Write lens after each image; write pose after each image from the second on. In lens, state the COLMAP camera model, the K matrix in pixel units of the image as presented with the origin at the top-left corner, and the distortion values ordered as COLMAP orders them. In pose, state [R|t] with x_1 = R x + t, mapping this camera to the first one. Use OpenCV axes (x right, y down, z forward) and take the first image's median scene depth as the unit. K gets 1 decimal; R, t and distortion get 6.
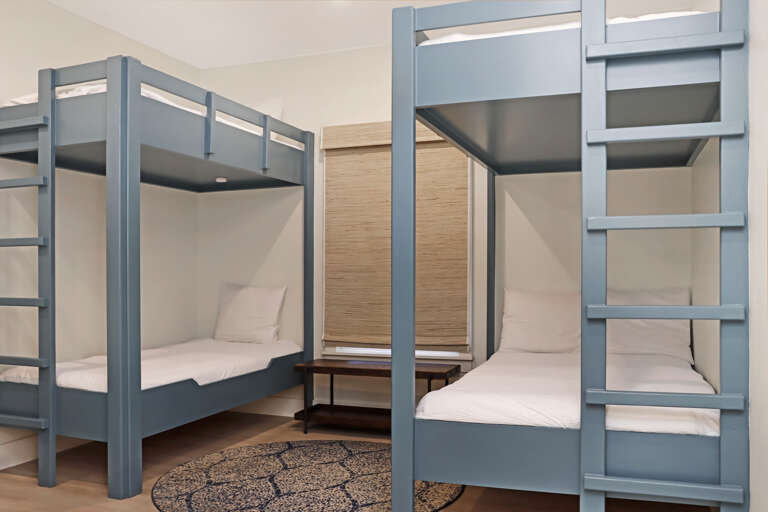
lens RADIAL K [[649.7, 0, 385.8], [0, 649.7, 211.5], [0, 0, 1]] dist [-0.118390, 0.101552]
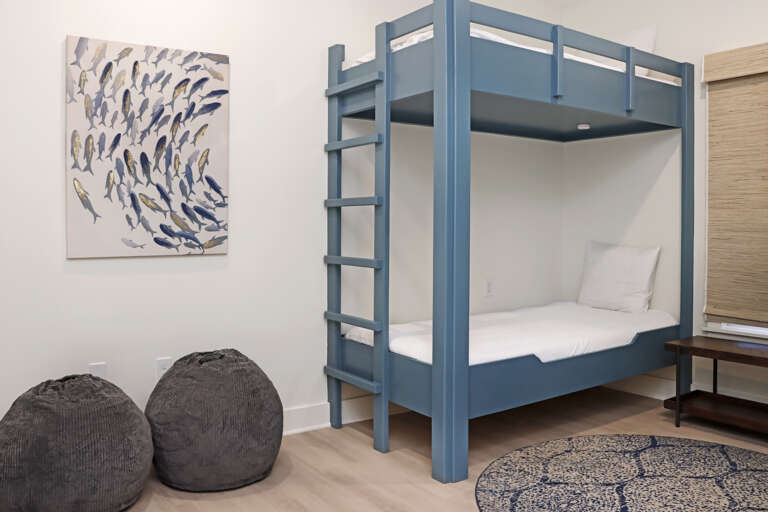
lens RADIAL K [[649.7, 0, 385.8], [0, 649.7, 211.5], [0, 0, 1]] dist [-0.118390, 0.101552]
pose [[0.833949, -0.004401, -0.551825, 0.014020], [0.043414, 0.997392, 0.057655, 0.006818], [0.550132, -0.072039, 0.831965, 0.157039]]
